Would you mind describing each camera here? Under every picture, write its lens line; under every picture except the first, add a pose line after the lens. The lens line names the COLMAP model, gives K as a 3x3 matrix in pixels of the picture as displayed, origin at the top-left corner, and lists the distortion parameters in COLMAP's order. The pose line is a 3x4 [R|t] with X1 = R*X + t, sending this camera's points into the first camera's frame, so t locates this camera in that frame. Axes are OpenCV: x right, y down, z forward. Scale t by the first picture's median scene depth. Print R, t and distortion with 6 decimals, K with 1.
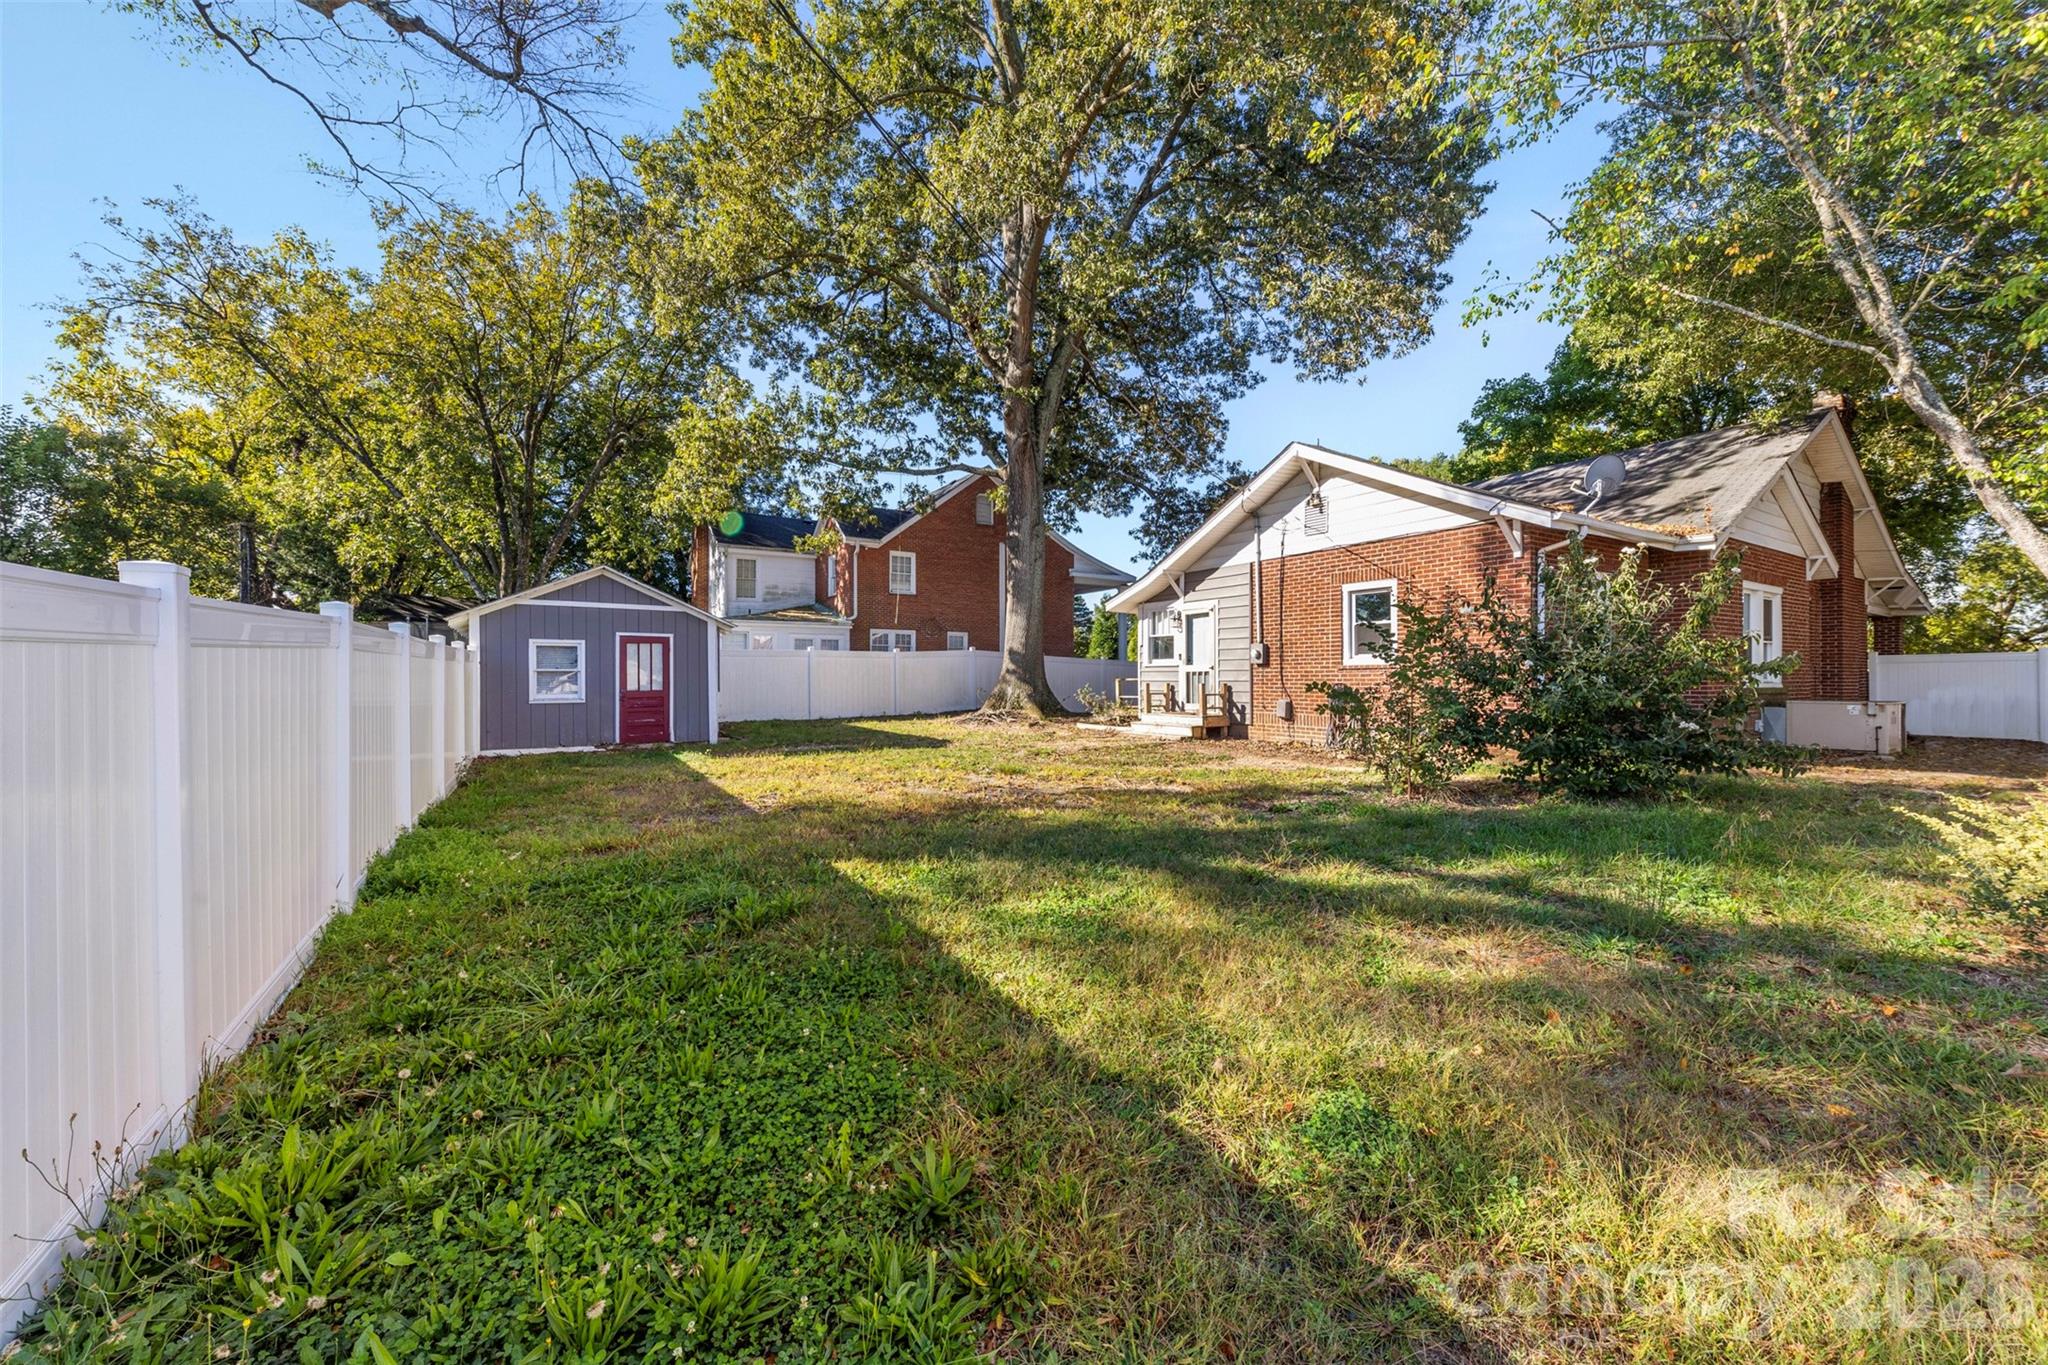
lens RADIAL K [[795.0, 0, 1020.2], [0, 795.0, 685.5], [0, 0, 1]] dist [0.009108, 0.000051]
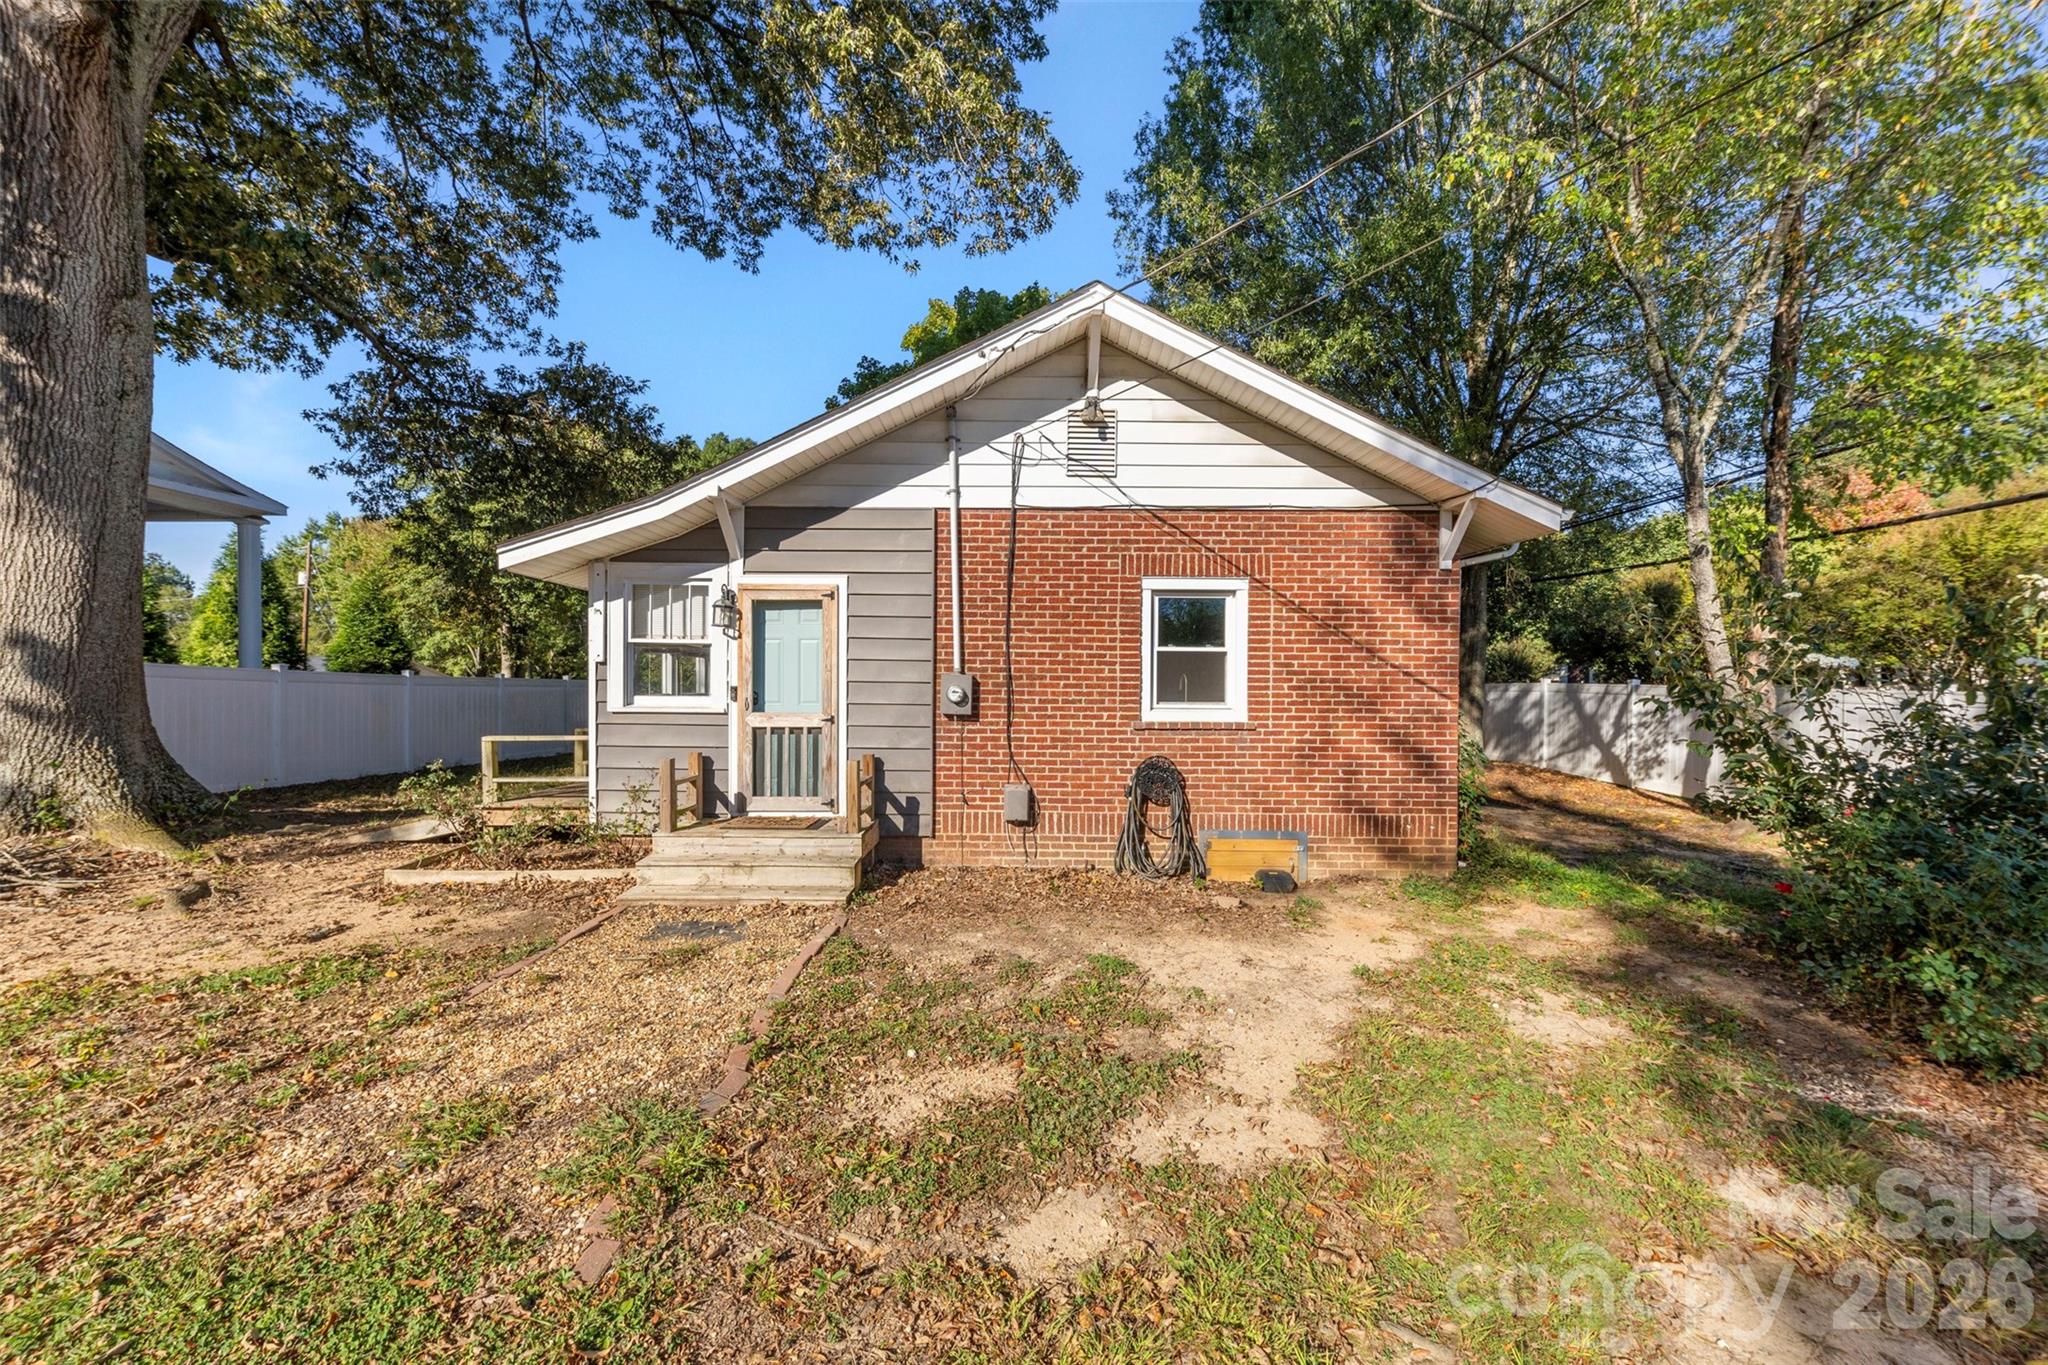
lens RADIAL K [[795.0, 0, 1032.8], [0, 795.0, 690.5], [0, 0, 1]] dist [0.009108, 0.000051]
pose [[0.531753, -0.003122, 0.846894, -0.086253], [-0.003676, 0.999975, 0.005995, -0.040815], [-0.846892, -0.006301, 0.531728, 0.625925]]
